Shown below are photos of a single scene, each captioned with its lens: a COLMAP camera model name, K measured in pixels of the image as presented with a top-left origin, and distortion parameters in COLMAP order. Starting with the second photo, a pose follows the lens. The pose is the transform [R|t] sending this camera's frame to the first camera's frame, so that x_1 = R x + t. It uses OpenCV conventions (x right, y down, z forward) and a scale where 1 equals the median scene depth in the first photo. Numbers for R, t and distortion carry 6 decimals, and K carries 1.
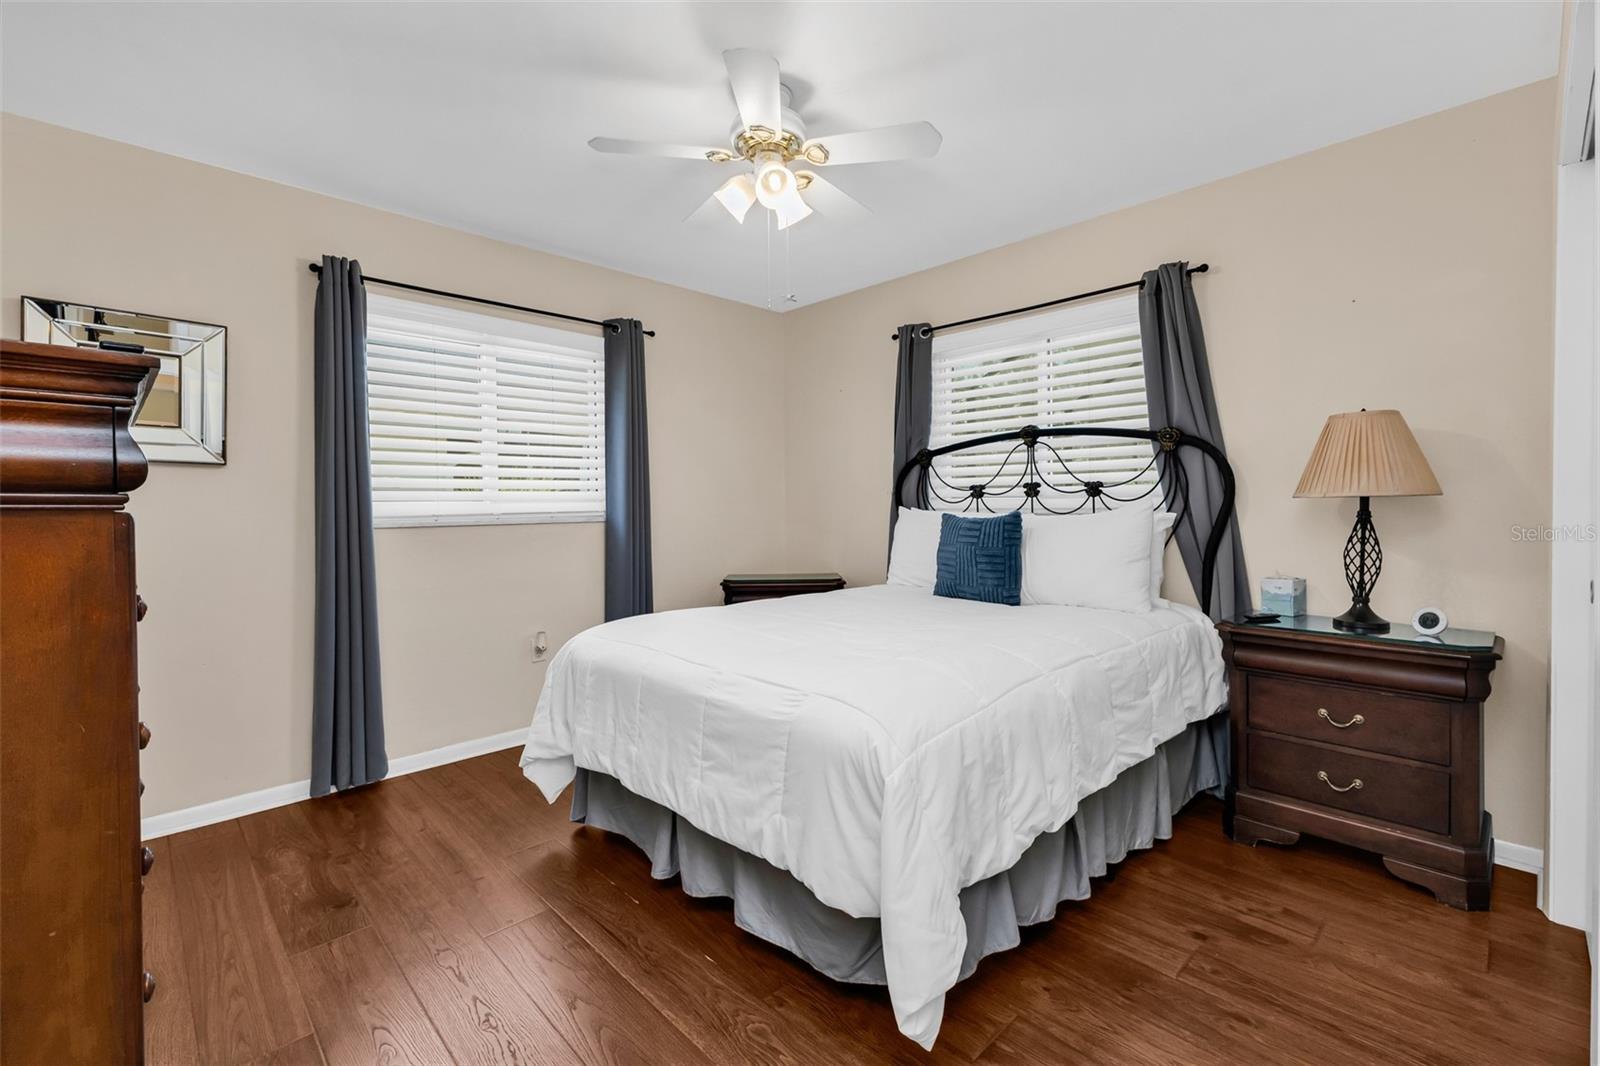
lens RADIAL K [[696.0, 0, 800.5], [0, 696.0, 518.7], [0, 0, 1]] dist [0.013637, -0.006383]
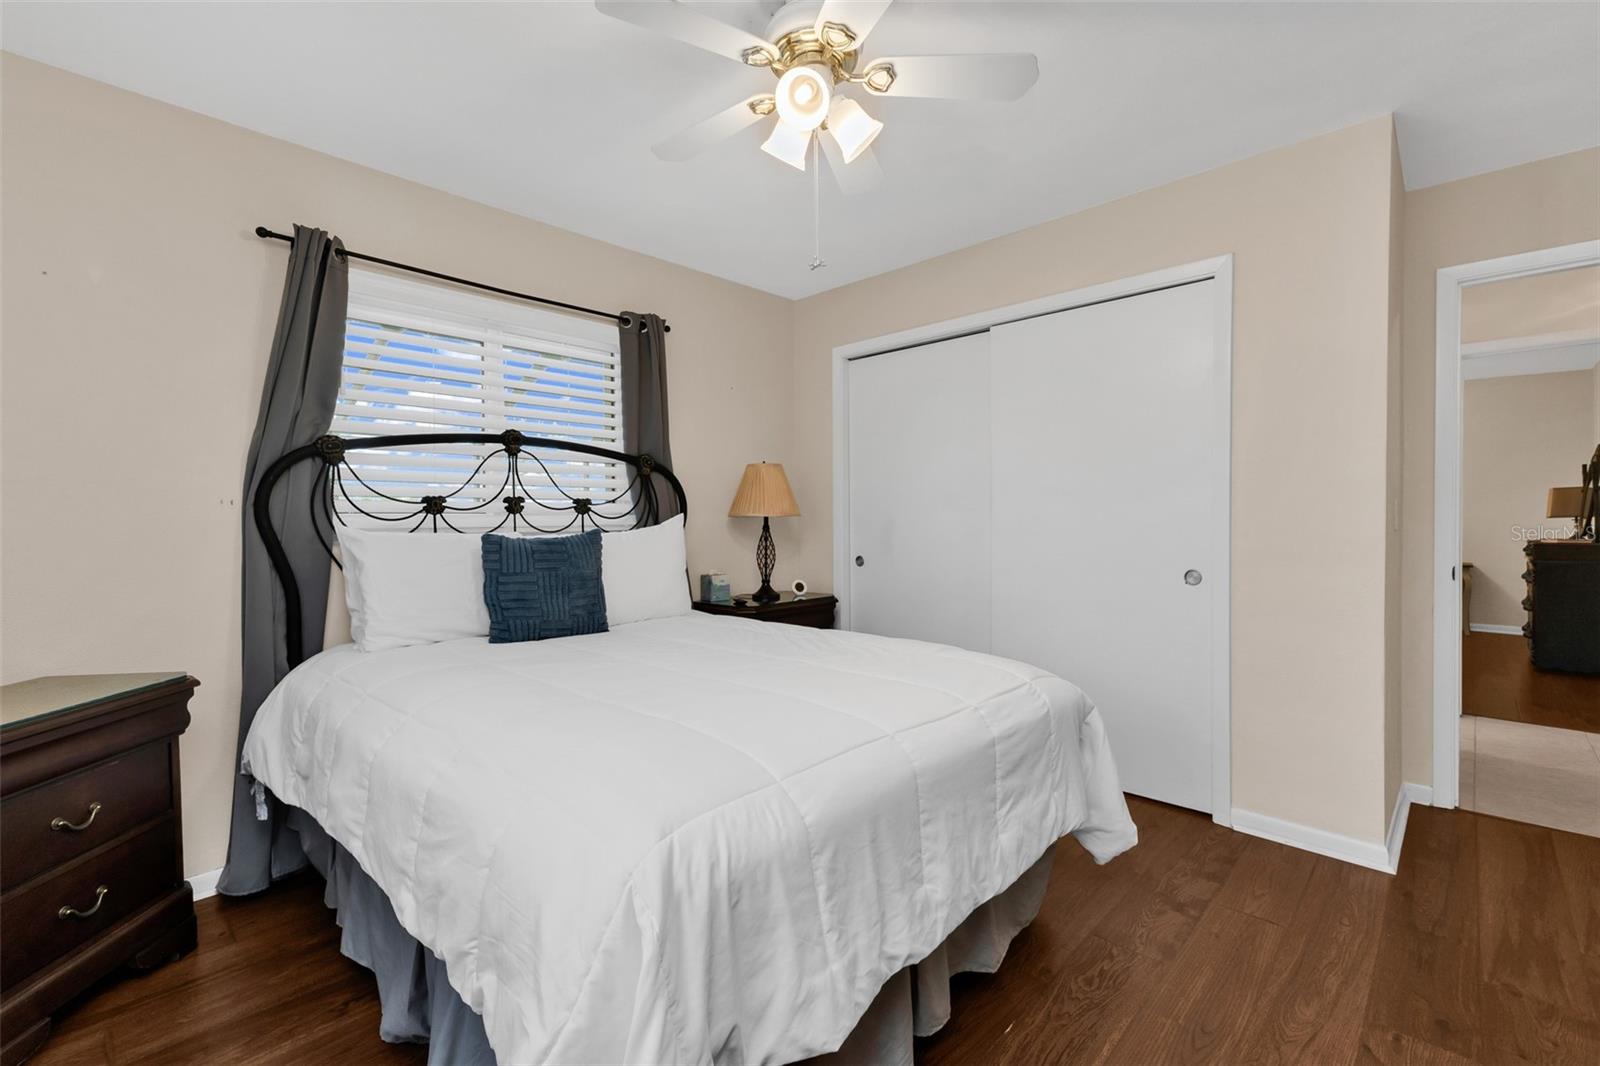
lens RADIAL K [[696.0, 0, 800.5], [0, 696.0, 518.7], [0, 0, 1]] dist [0.013637, -0.006383]
pose [[-0.045996, 0.005876, 0.998924, -0.563982], [0.024953, 0.999677, -0.004731, -0.012192], [-0.998630, 0.024709, -0.046128, 0.718900]]
